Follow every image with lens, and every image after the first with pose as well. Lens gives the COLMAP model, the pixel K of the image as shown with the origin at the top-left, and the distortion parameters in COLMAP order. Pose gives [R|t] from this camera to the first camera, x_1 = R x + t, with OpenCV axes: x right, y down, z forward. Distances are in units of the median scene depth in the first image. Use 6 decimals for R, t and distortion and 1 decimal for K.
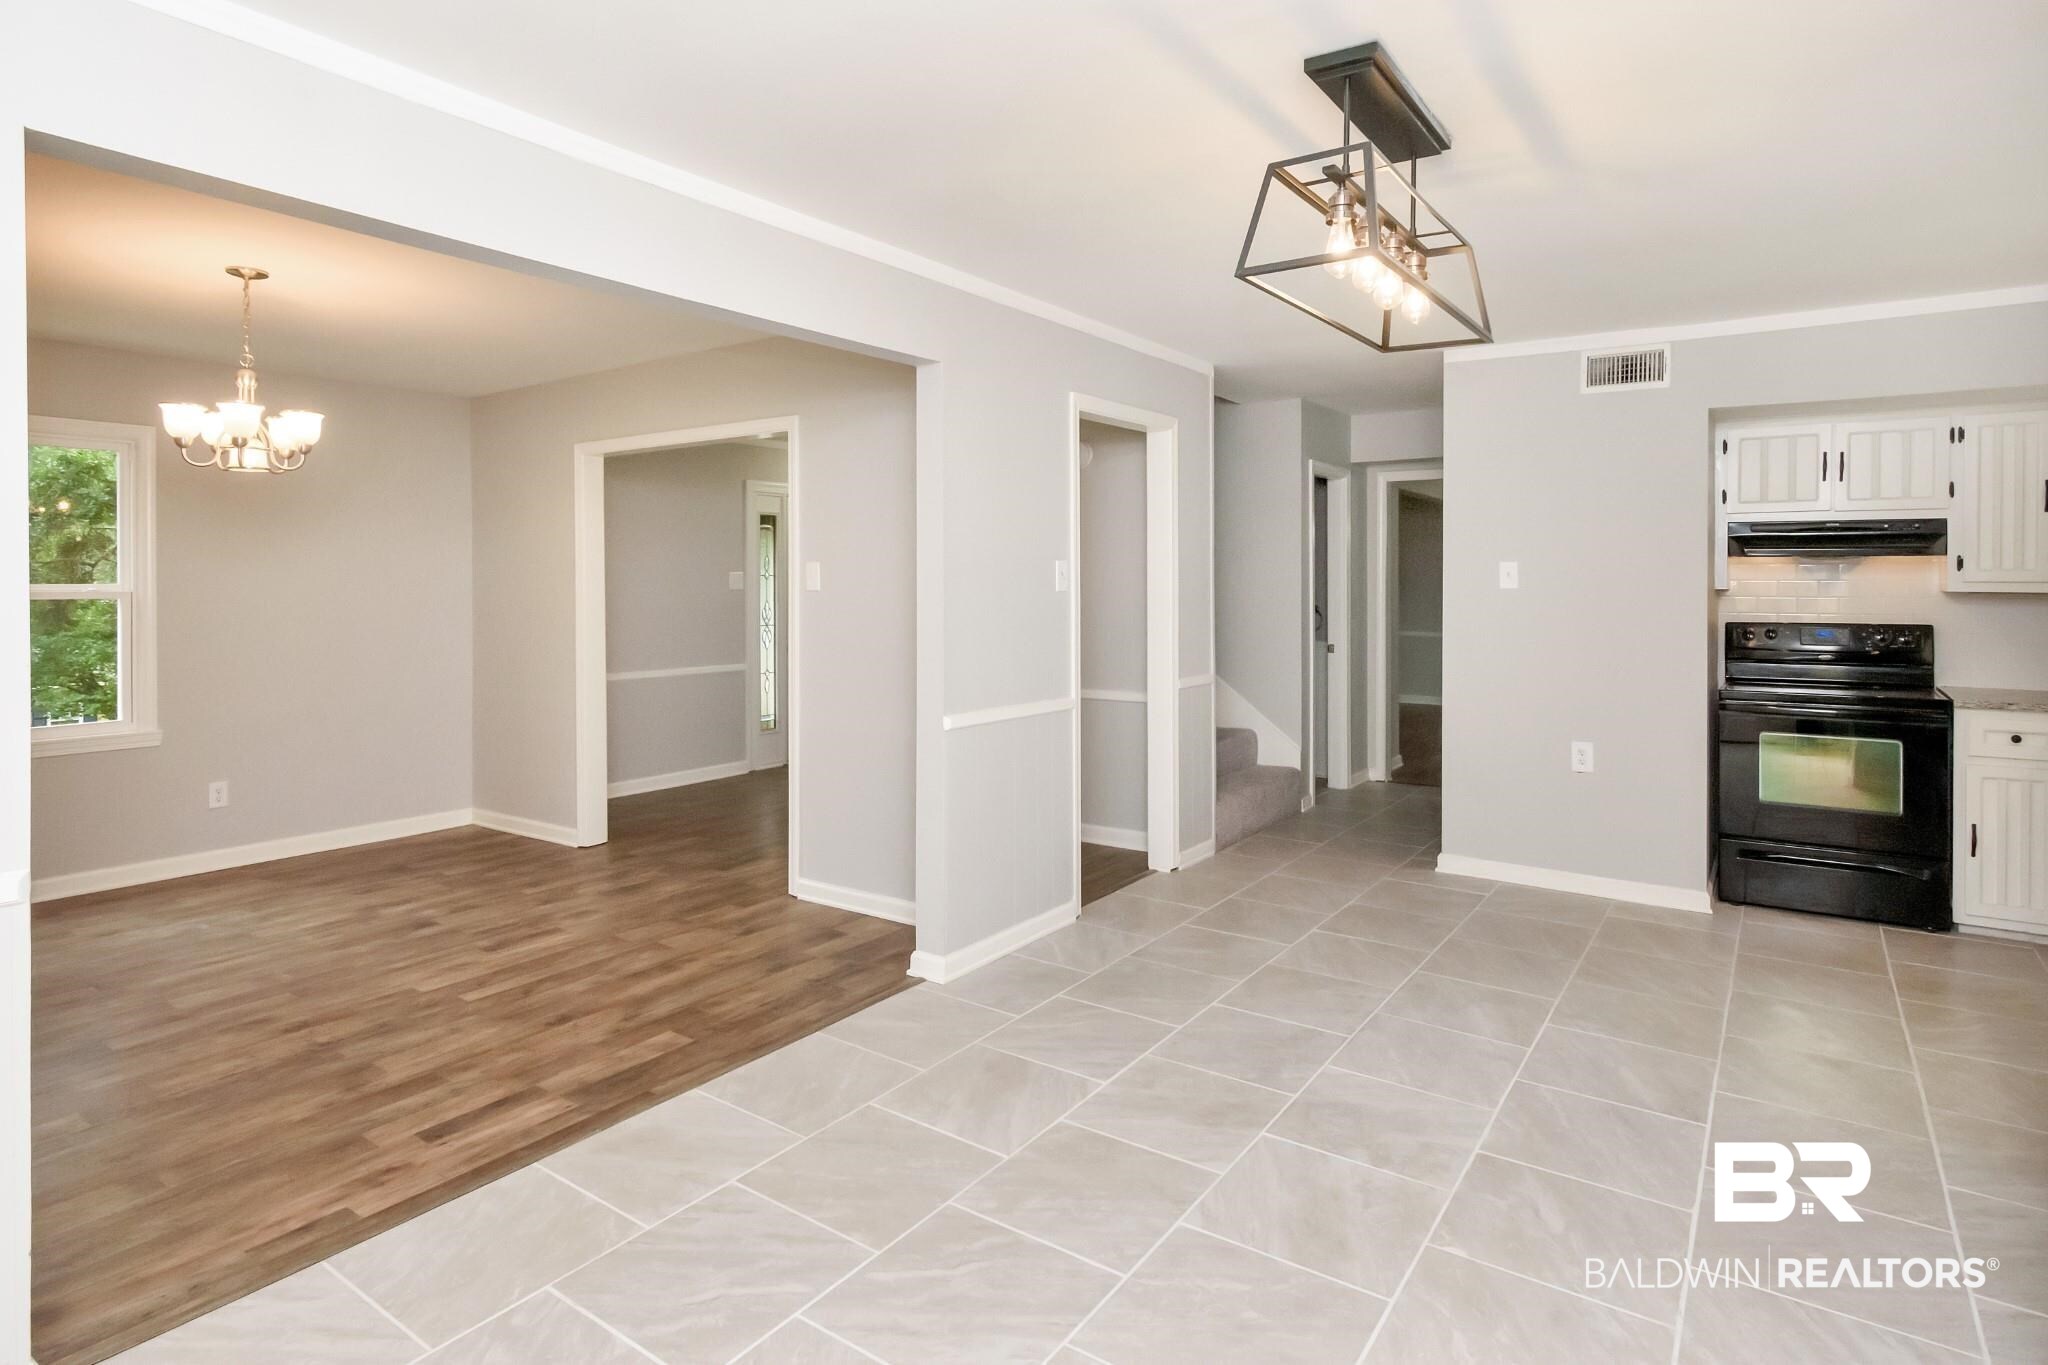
lens RADIAL K [[1091.3, 0, 1017.2], [0, 1091.3, 579.9], [0, 0, 1]] dist [0.000174, -0.000039]
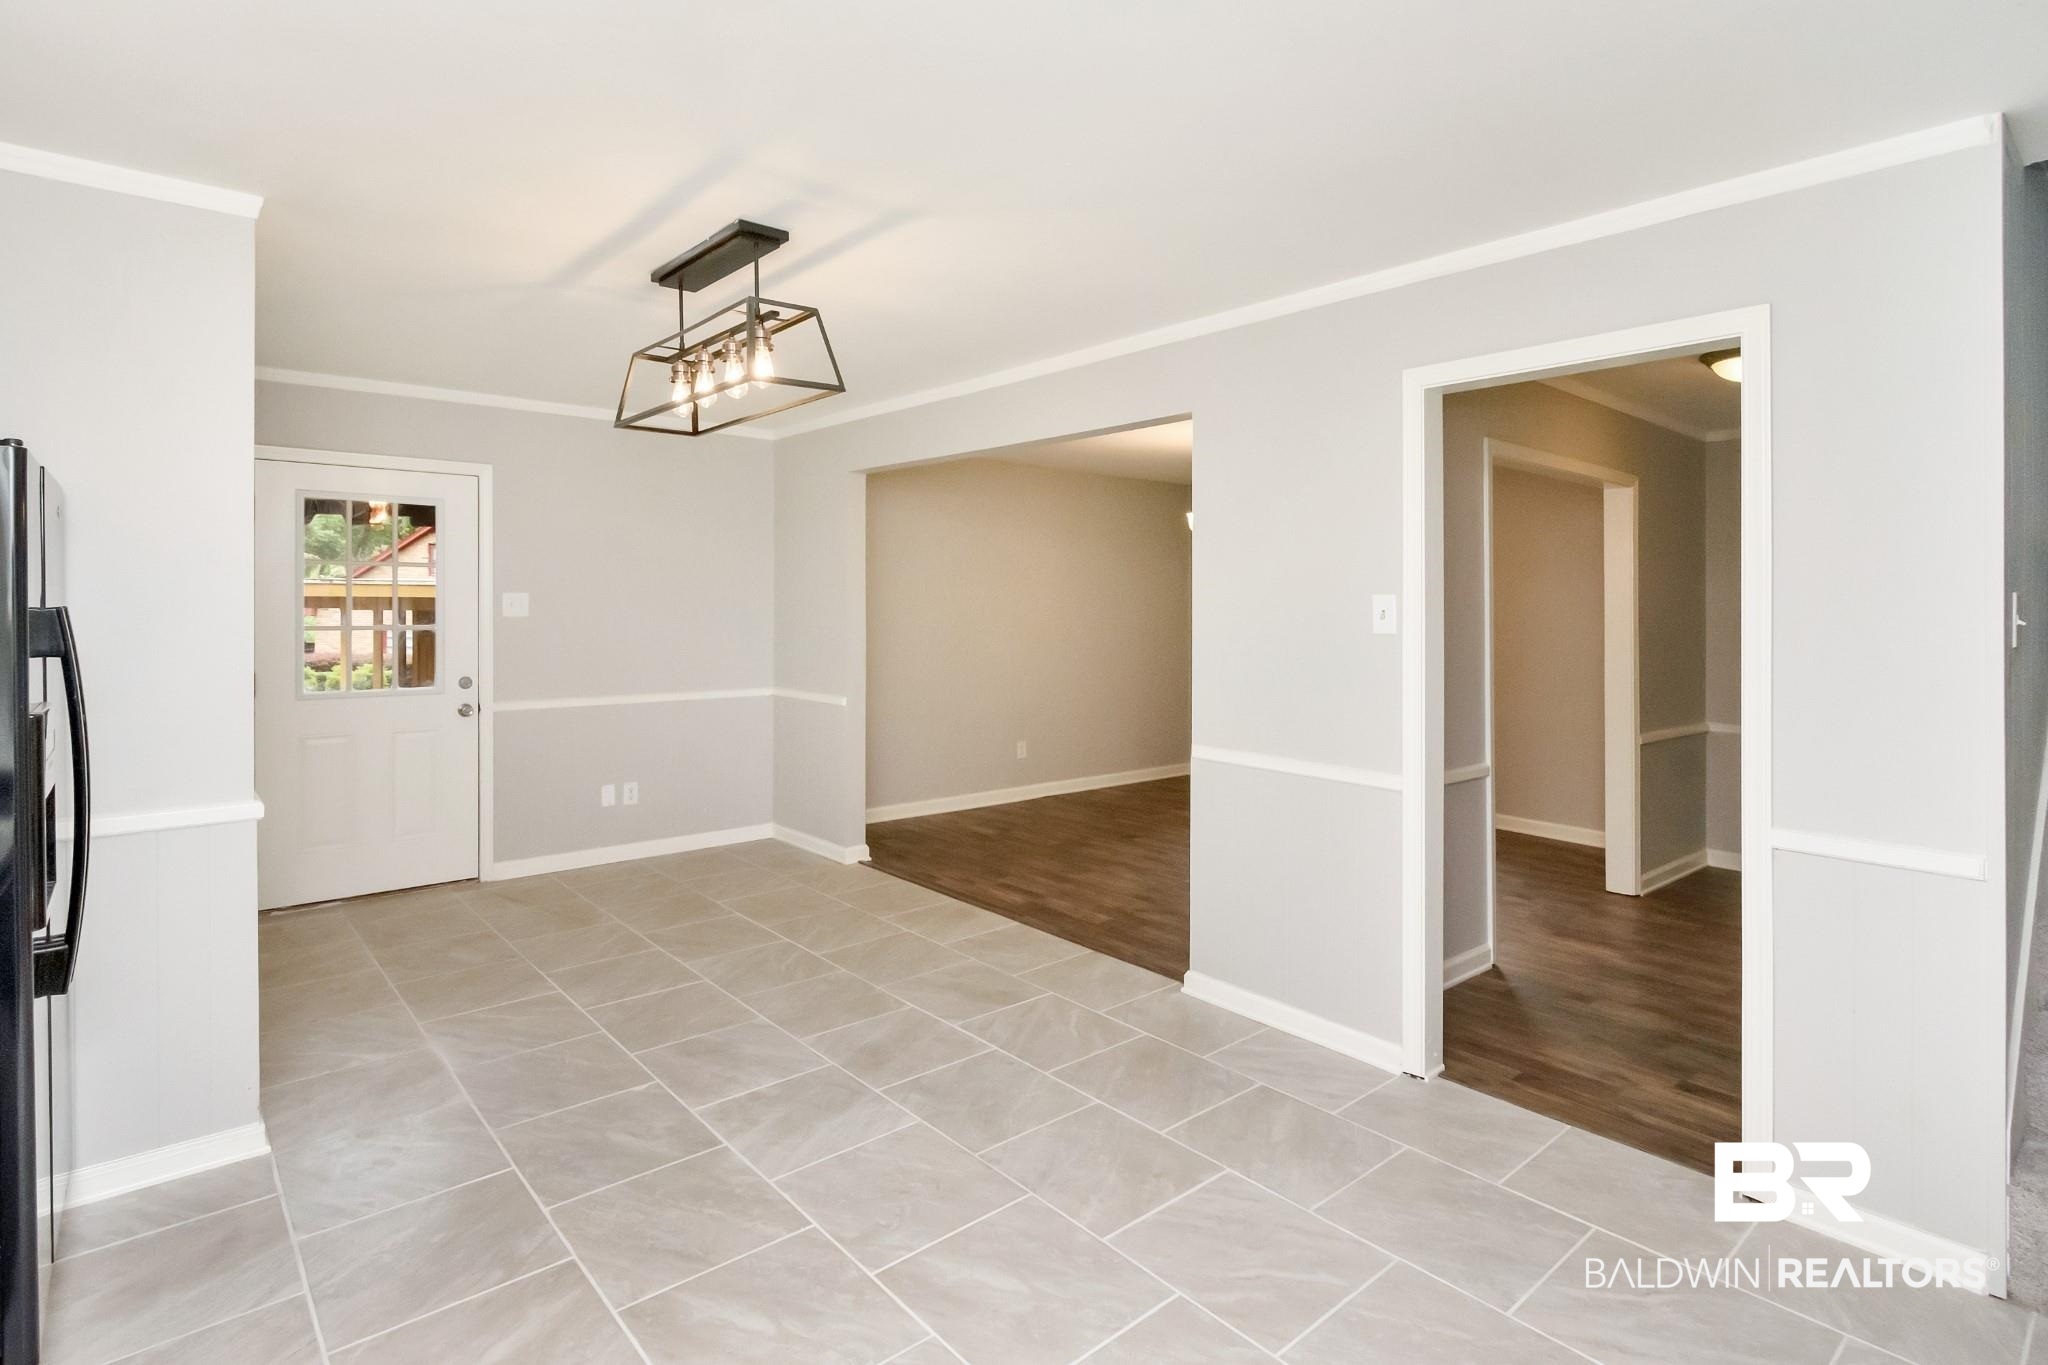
lens RADIAL K [[1022.7, 0, 1022.5], [0, 1022.7, 666.6], [0, 0, 1]] dist [0.001314, -0.000122]
pose [[-0.235667, 0.057494, -0.970132, 0.985760], [-0.010835, 0.998031, 0.061780, -0.011295], [0.971773, 0.025071, -0.234580, 1.138916]]
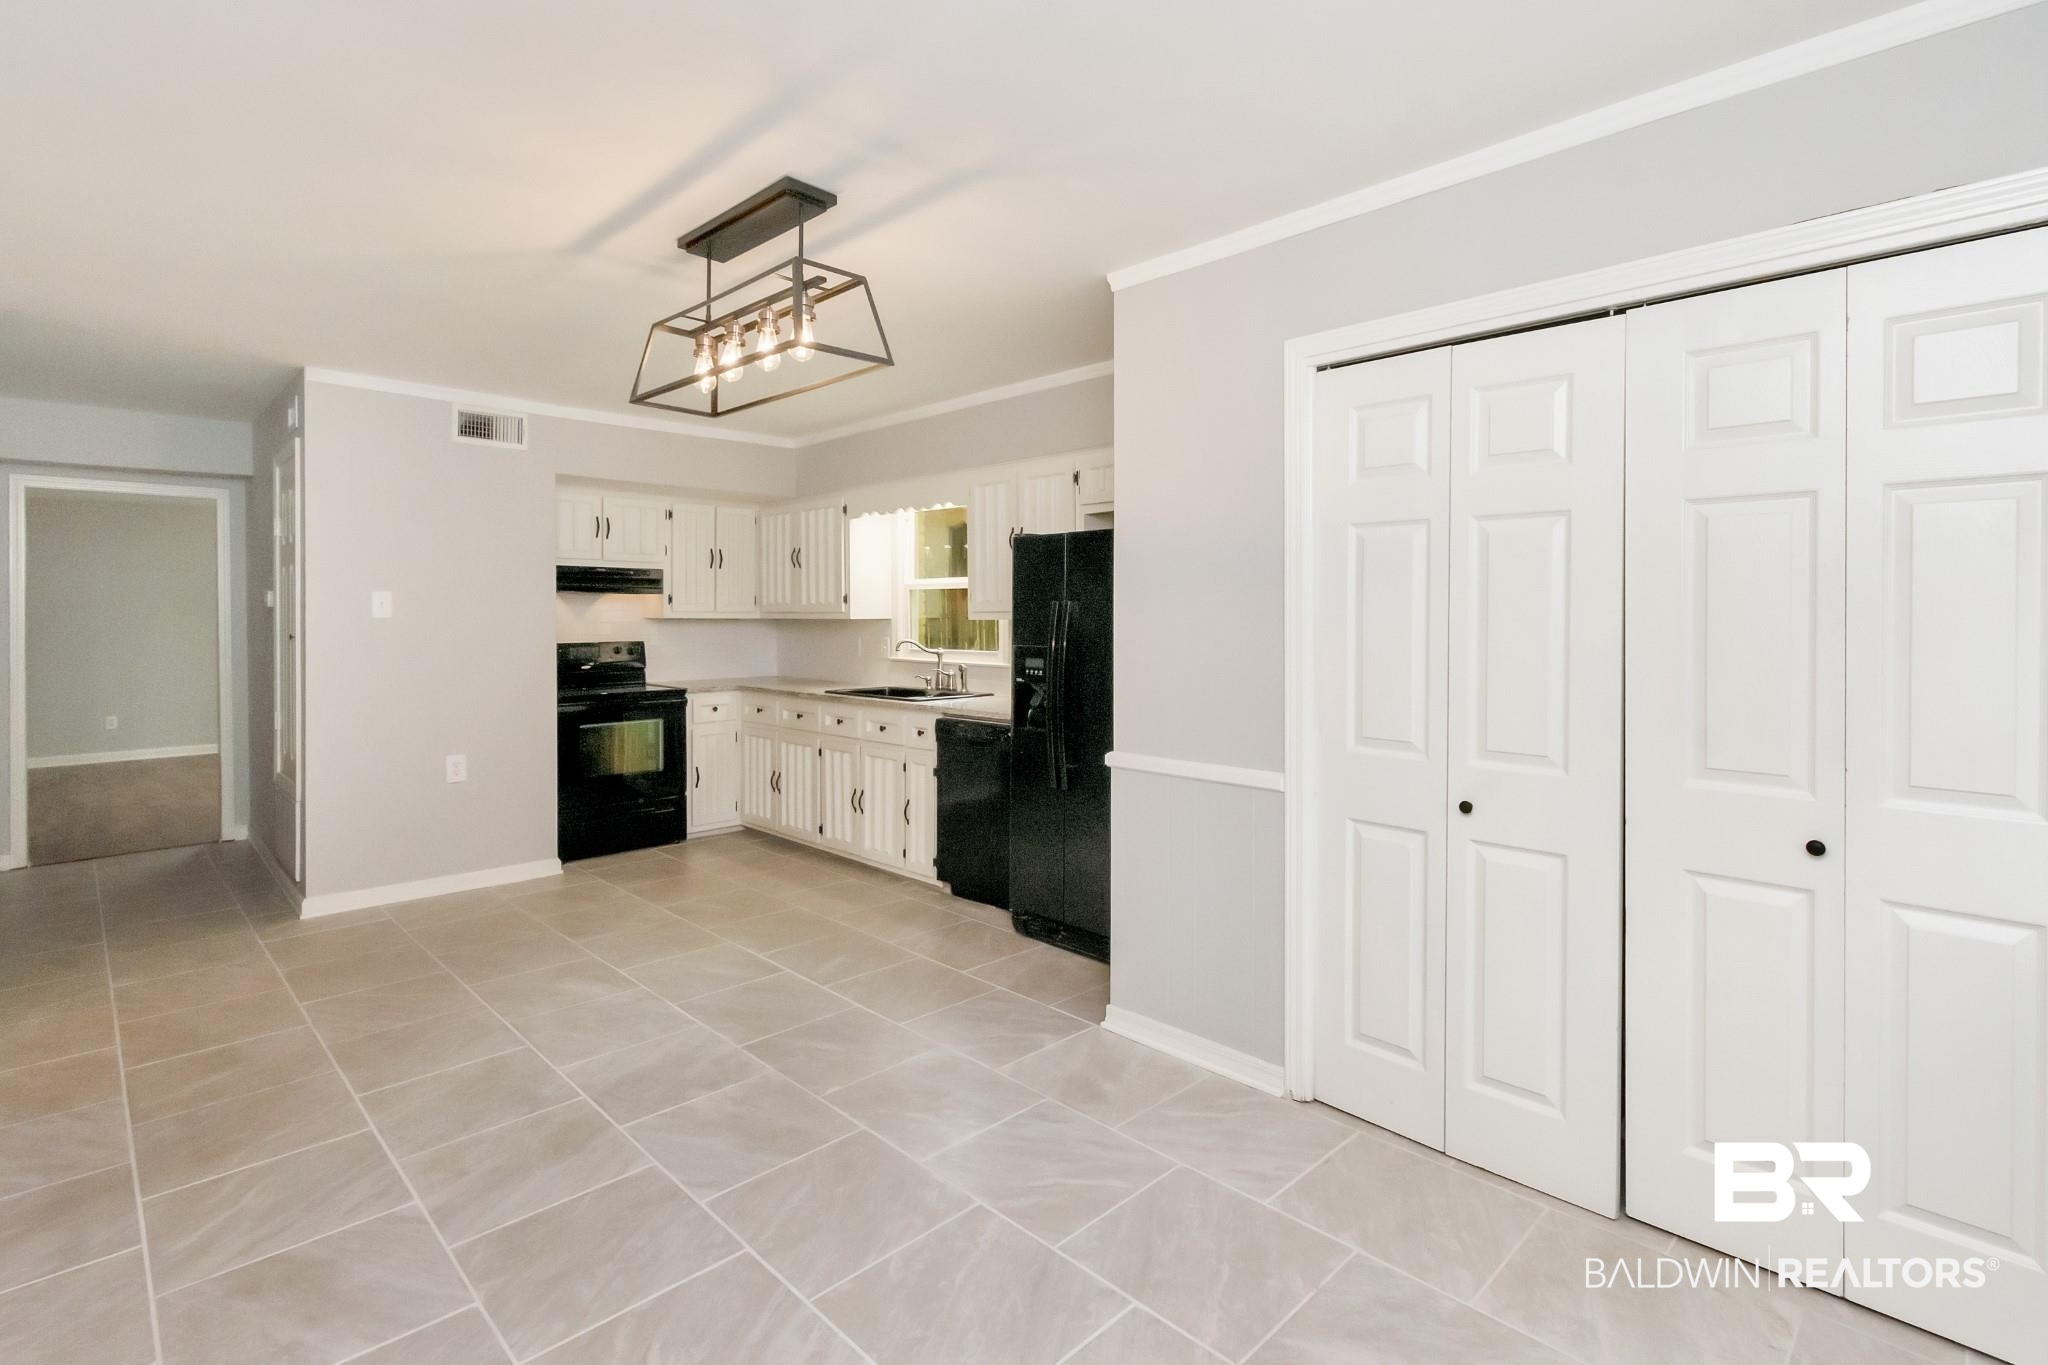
lens RADIAL K [[976.6, 0, 1027.6], [0, 976.6, 618.7], [0, 0, 1]] dist [0.000455, -0.000322]
pose [[0.174905, -0.003729, 0.984578, -0.489668], [0.004061, 0.999987, 0.003066, 0.012239], [-0.984577, 0.003463, 0.174918, 0.347414]]
